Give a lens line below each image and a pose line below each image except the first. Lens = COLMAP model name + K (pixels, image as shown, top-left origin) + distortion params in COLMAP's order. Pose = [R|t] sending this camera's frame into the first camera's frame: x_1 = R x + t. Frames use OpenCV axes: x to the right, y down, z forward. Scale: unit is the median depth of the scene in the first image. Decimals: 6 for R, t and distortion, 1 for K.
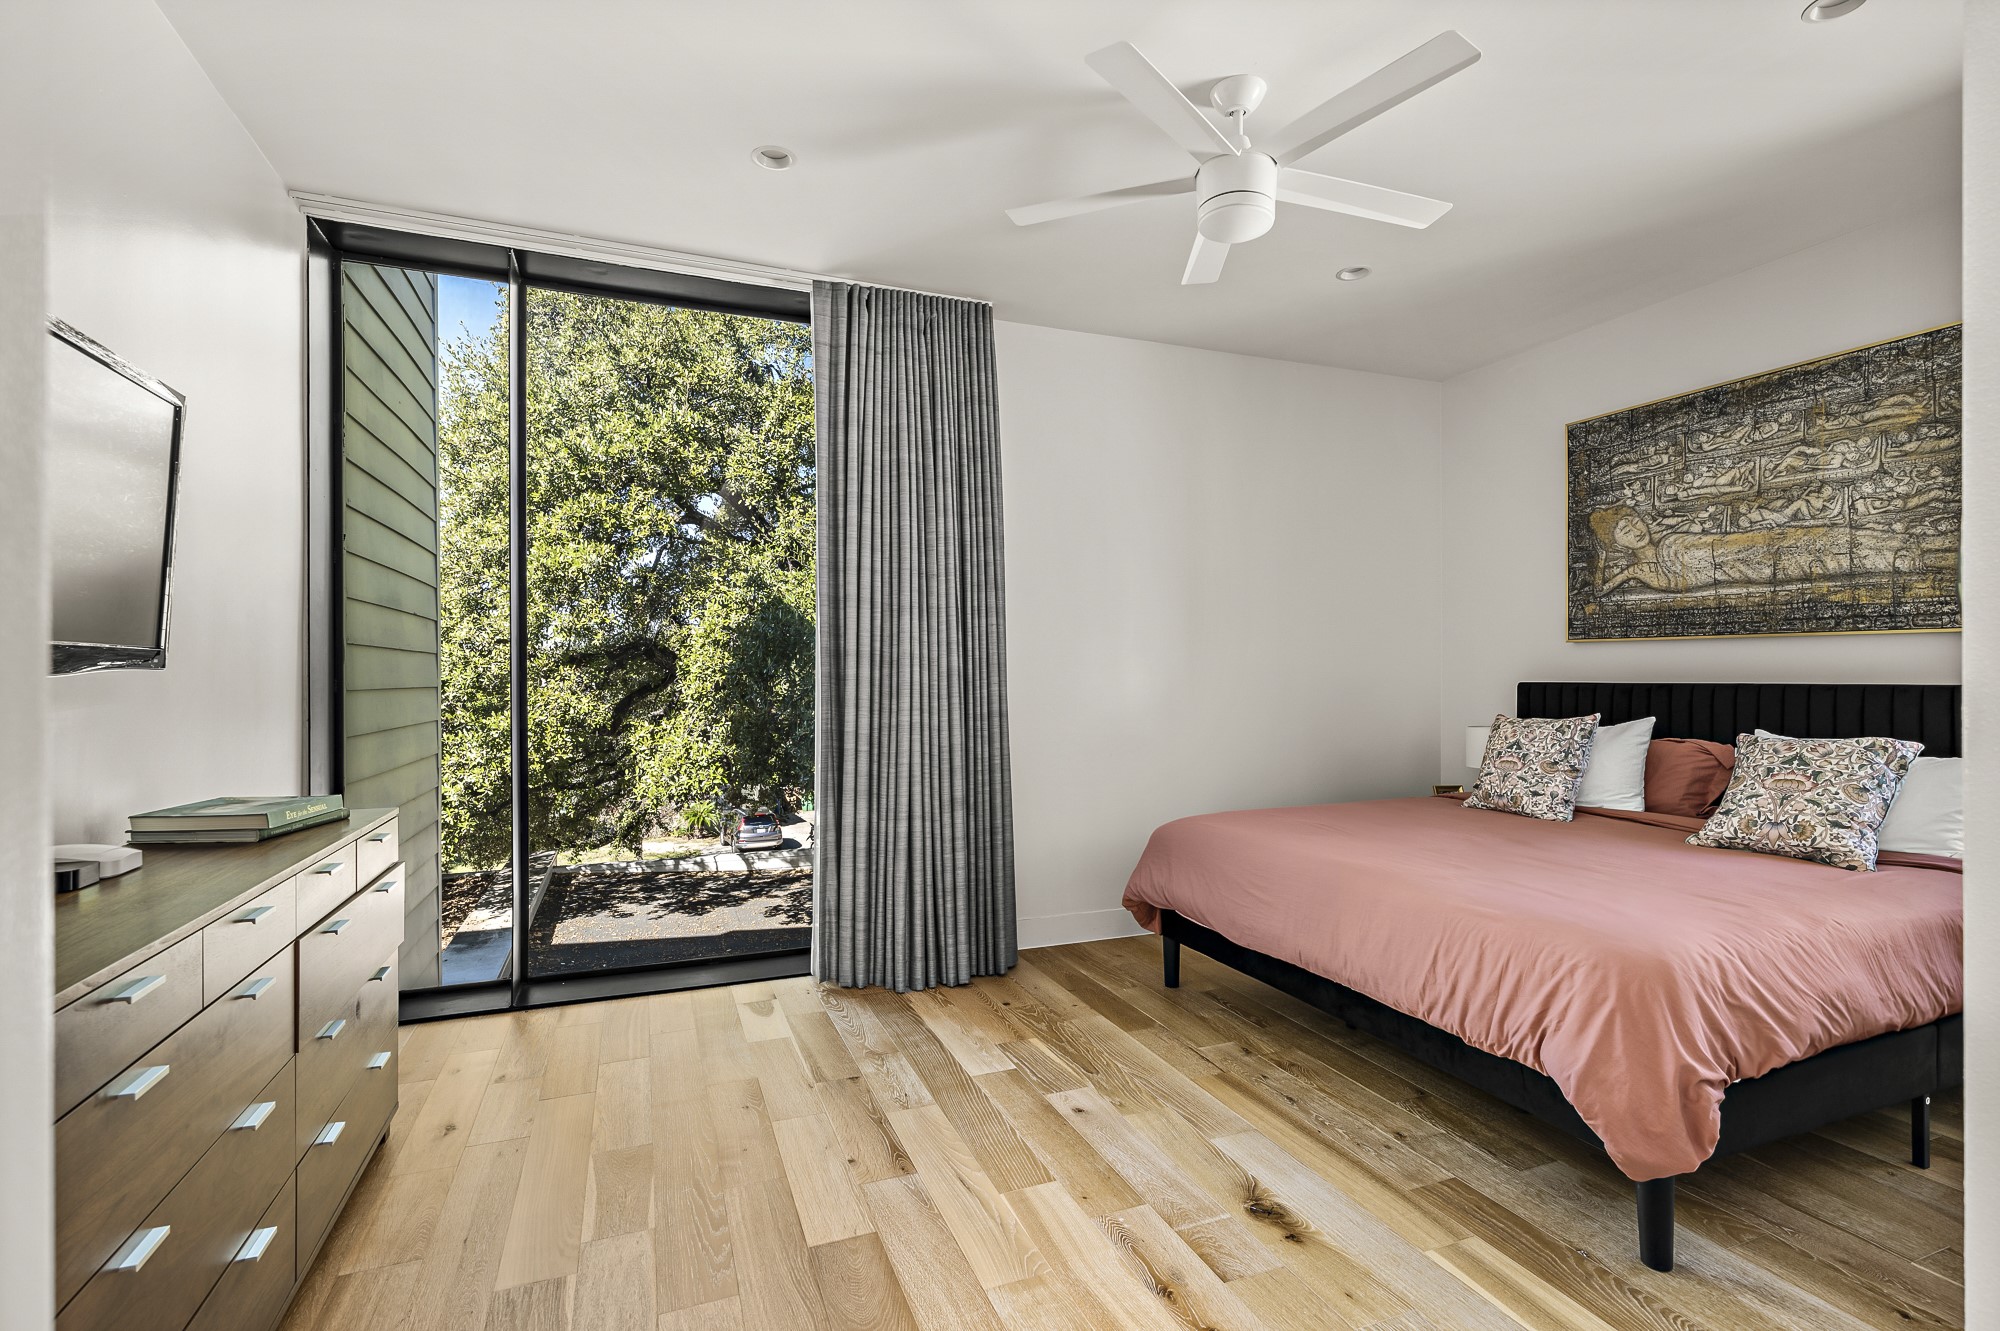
lens RADIAL K [[918.7, 0, 970.8], [0, 918.7, 671.4], [0, 0, 1]] dist [-0.000551, 0.002624]
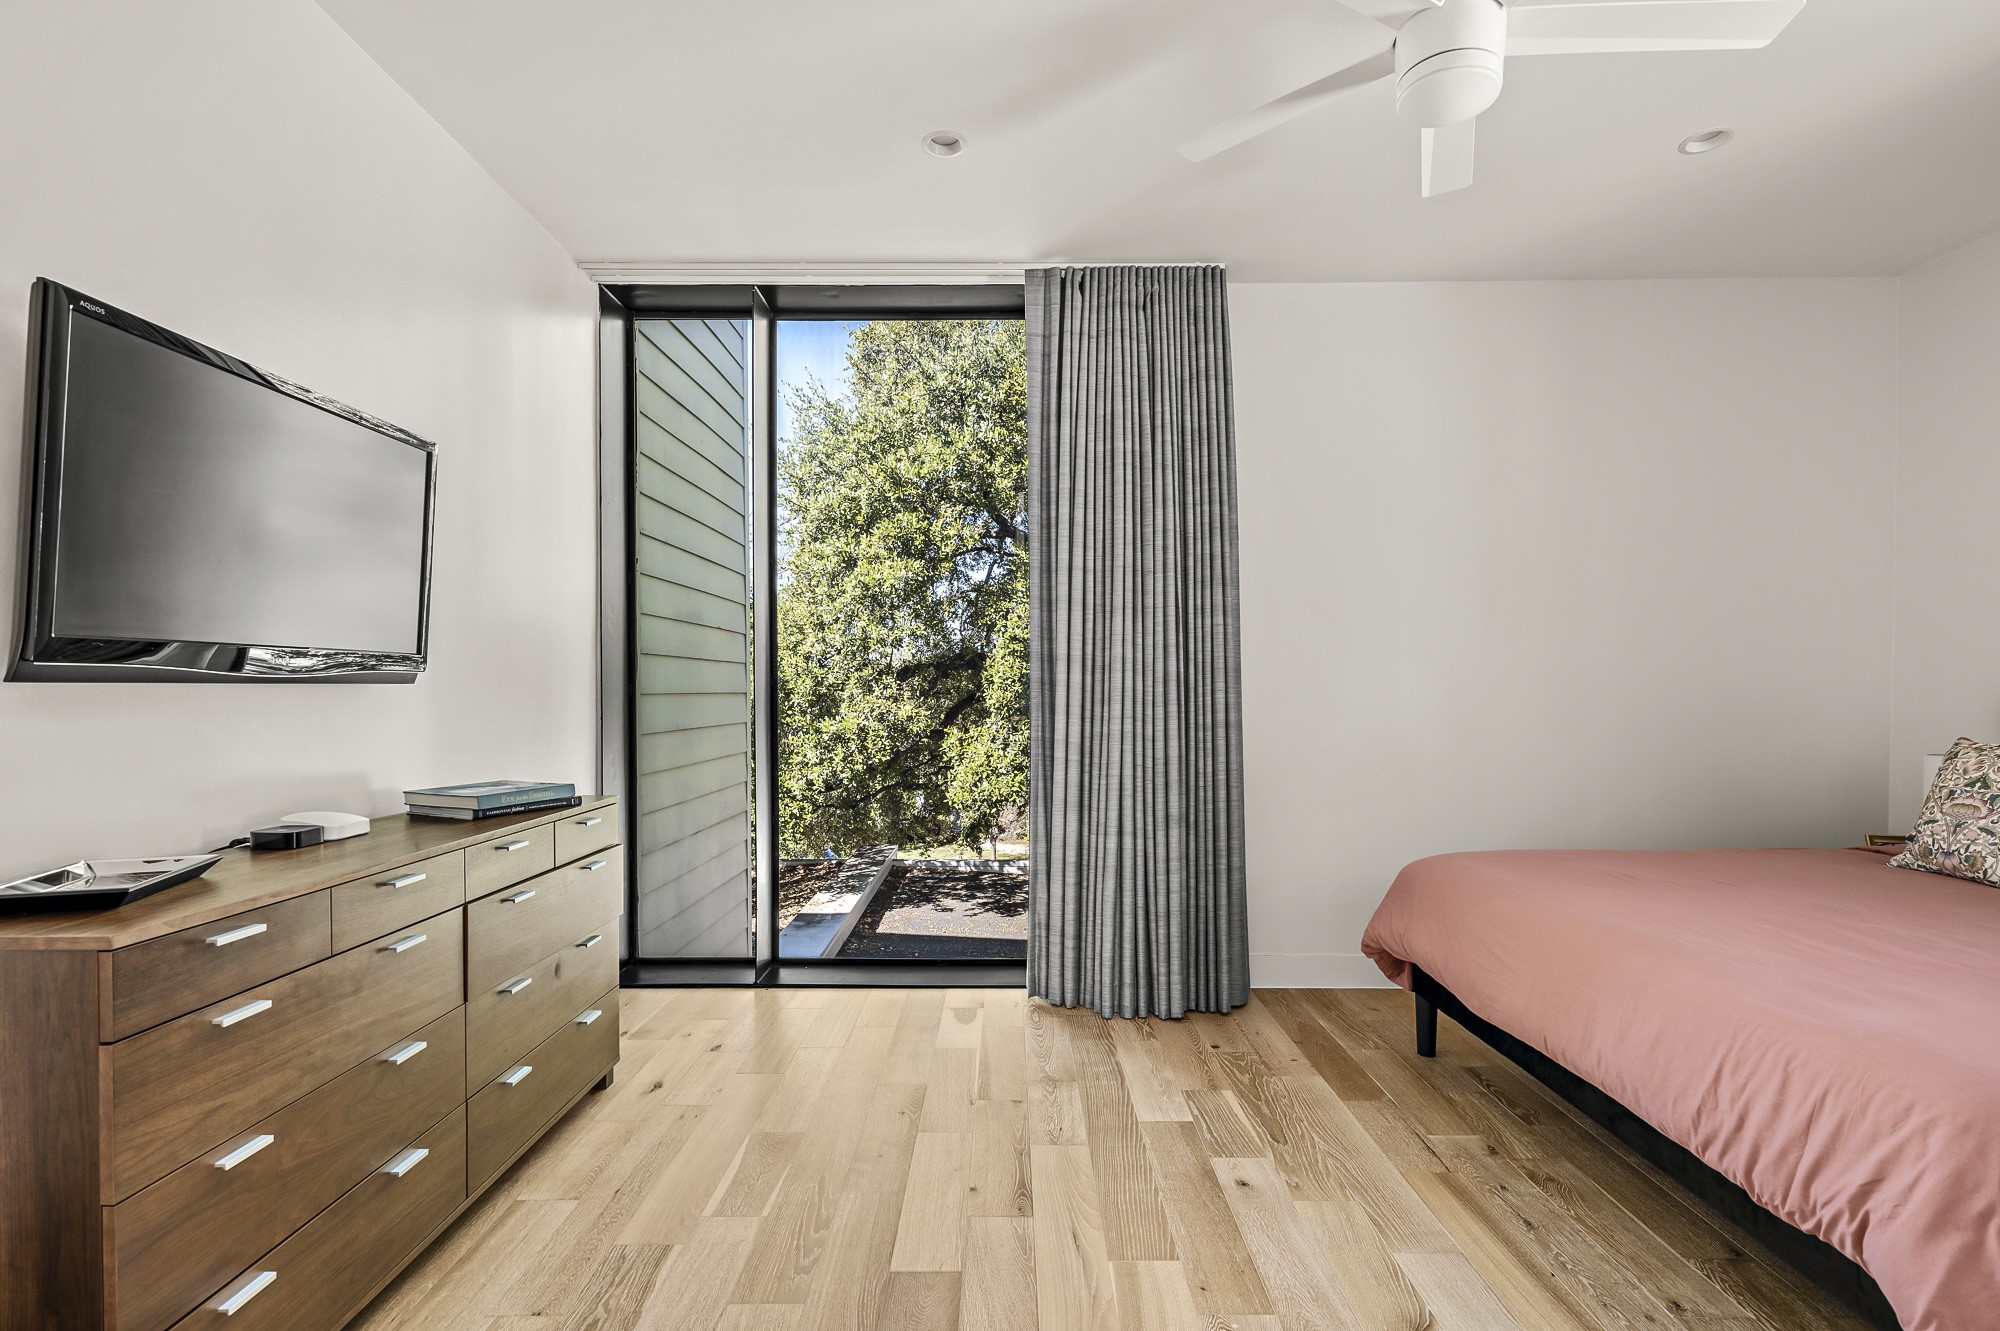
lens RADIAL K [[918.7, 0, 984.3], [0, 918.7, 698.2], [0, 0, 1]] dist [-0.000551, 0.002624]
pose [[0.931464, 0.007599, -0.363754, 0.143699], [-0.001522, 0.999855, 0.016989, 0.006343], [0.363830, -0.015271, 0.931340, 0.083143]]
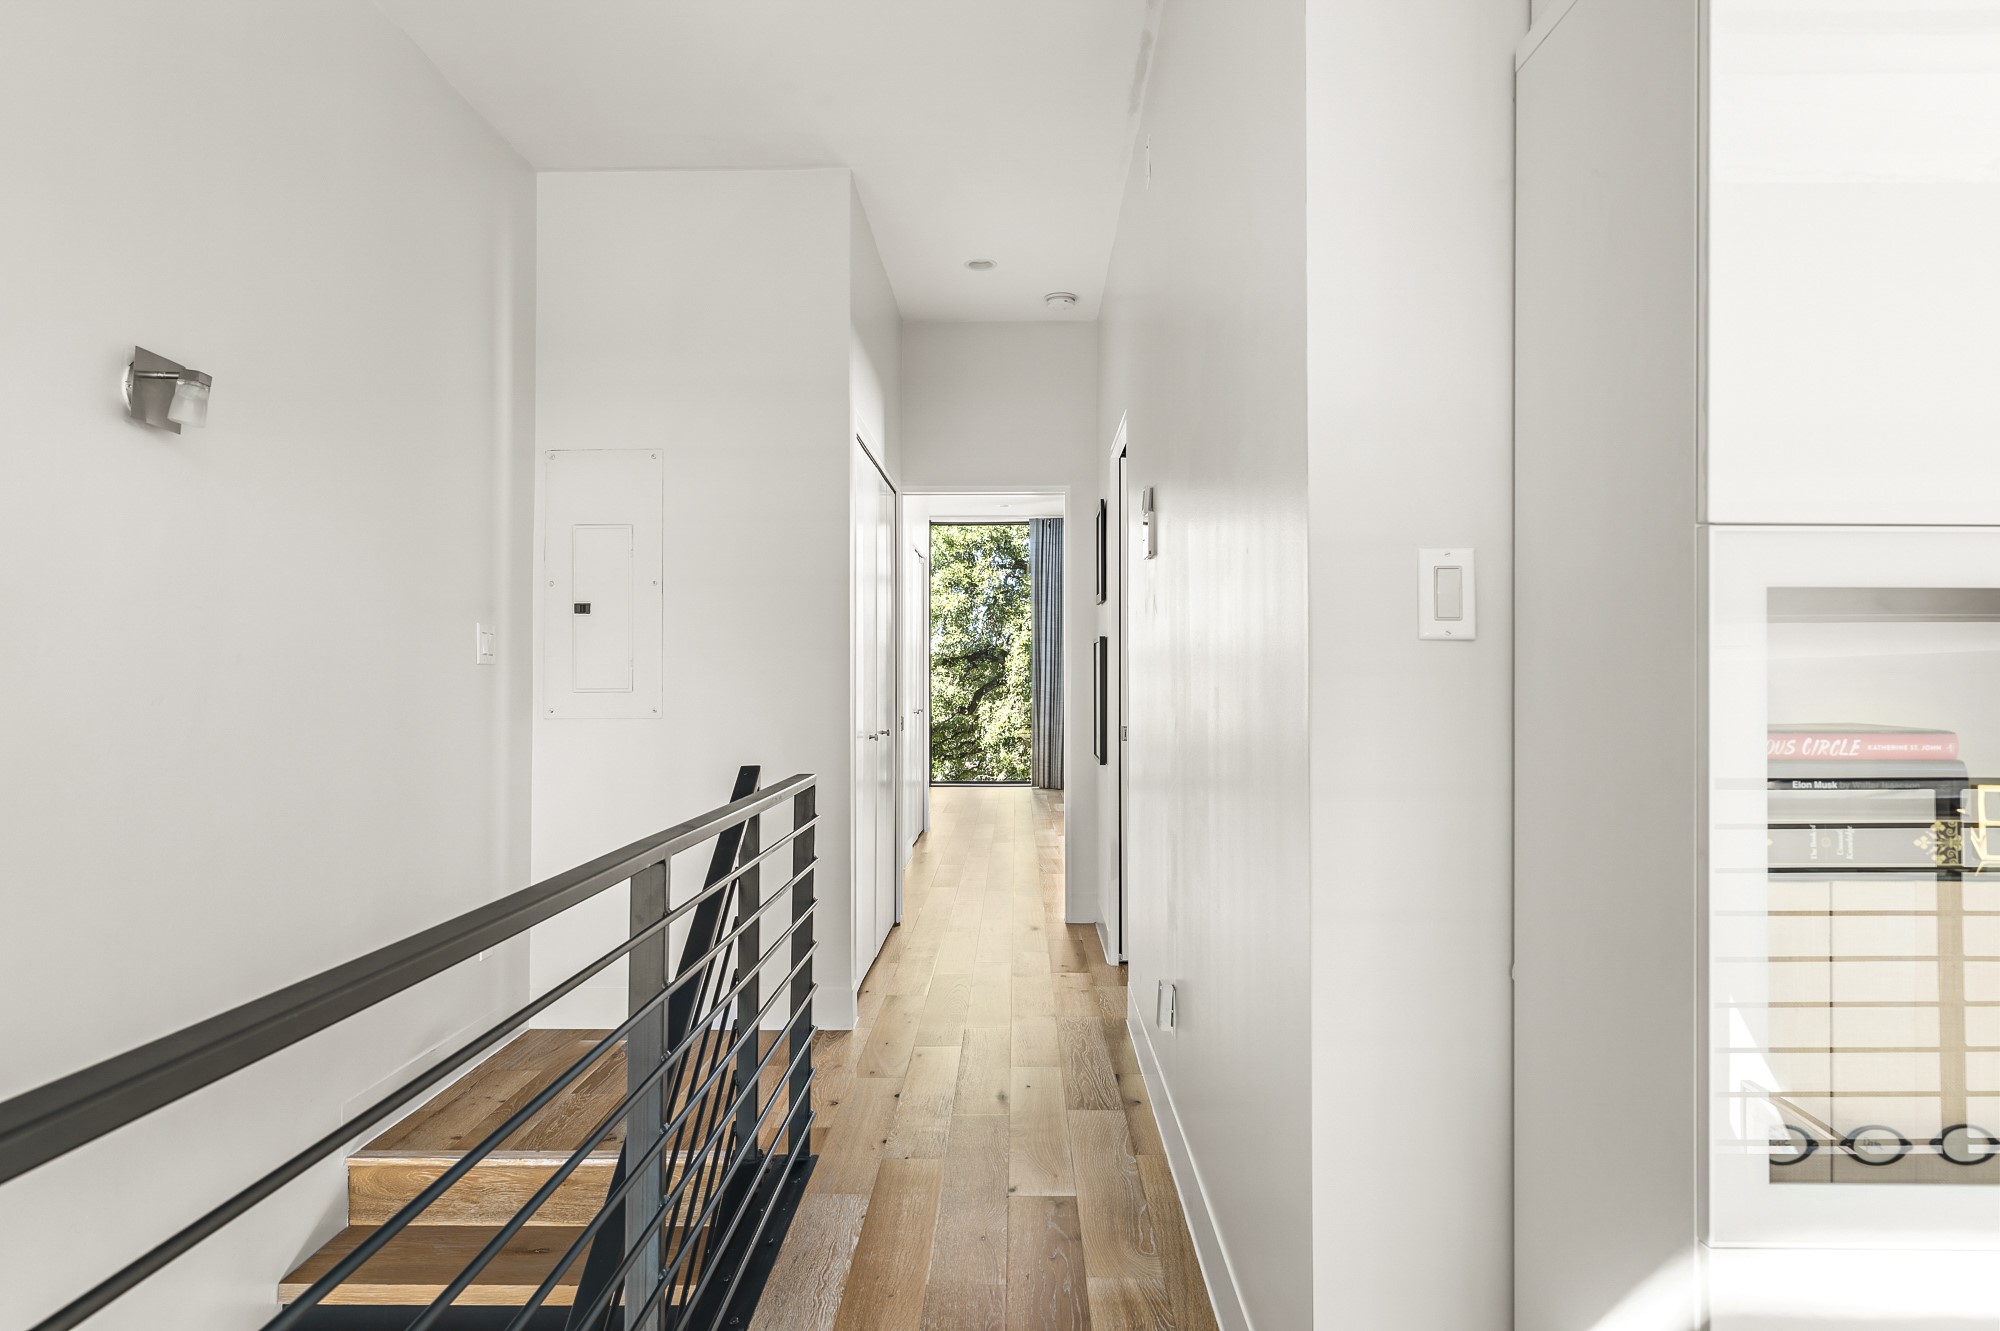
lens RADIAL K [[1269.8, 0, 1000.5], [0, 1269.8, 666.5], [0, 0, 1]] dist [-0.000237, -0.000001]
pose [[0.936074, 0.000594, -0.351804, 1.098231], [-0.000969, 0.999999, -0.000889, -0.007894], [0.351803, 0.001173, 0.936073, -2.613095]]
